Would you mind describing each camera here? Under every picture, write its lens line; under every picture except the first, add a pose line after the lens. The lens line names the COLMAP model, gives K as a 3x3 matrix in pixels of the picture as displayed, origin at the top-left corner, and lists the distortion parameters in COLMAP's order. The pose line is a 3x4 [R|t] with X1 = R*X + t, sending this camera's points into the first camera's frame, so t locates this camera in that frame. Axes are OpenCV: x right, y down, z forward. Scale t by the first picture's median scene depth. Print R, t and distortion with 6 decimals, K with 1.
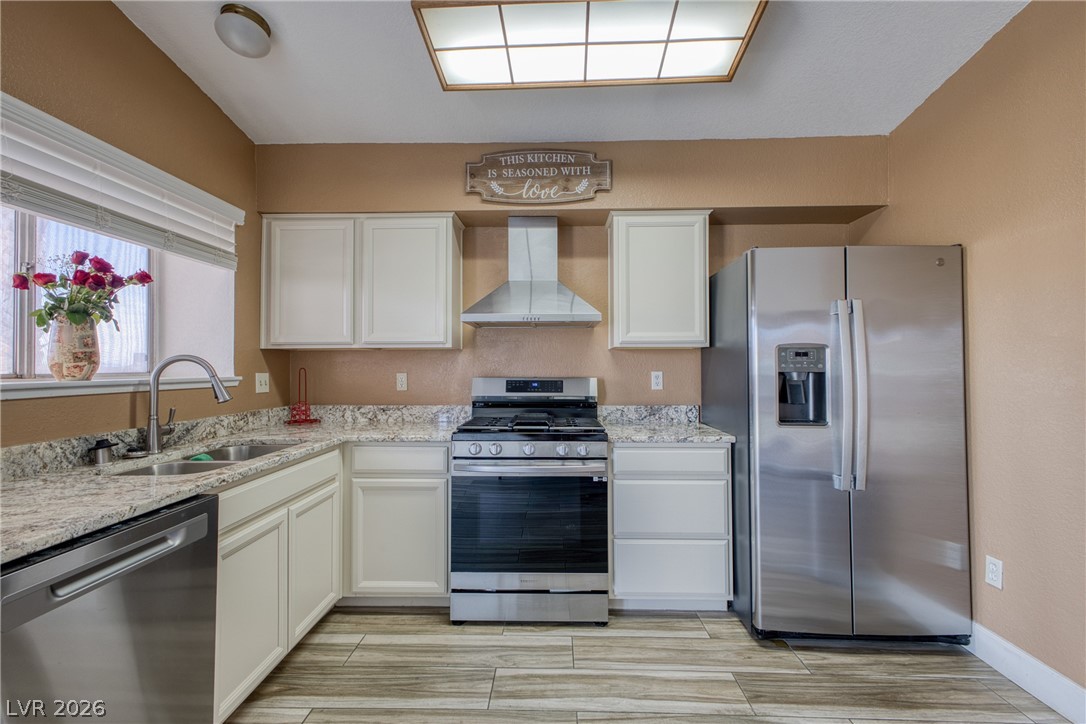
lens RADIAL K [[476.6, 0, 543.0], [0, 476.6, 362.0], [0, 0, 1]] dist [0.005689, 0.000781]
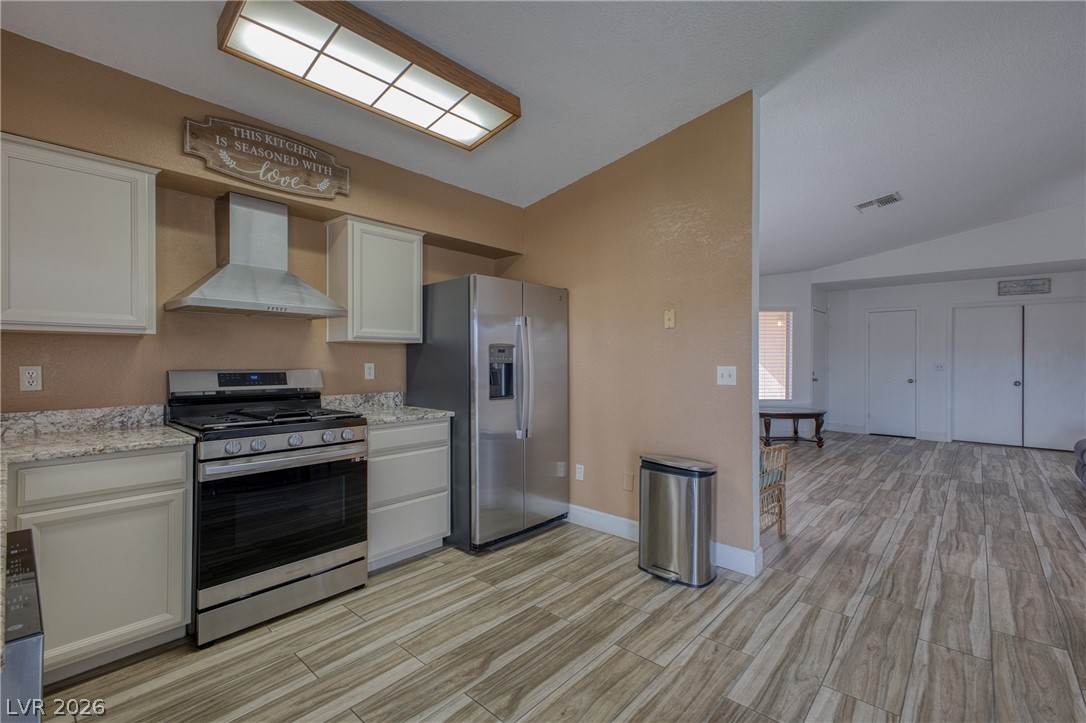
lens RADIAL K [[476.6, 0, 543.0], [0, 476.6, 361.5], [0, 0, 1]] dist [0.005689, 0.000781]
pose [[0.646253, 0.000754, 0.763123, -0.447890], [-0.012157, 0.999883, 0.009307, 0.000828], [-0.763026, -0.015292, 0.646187, -0.047432]]
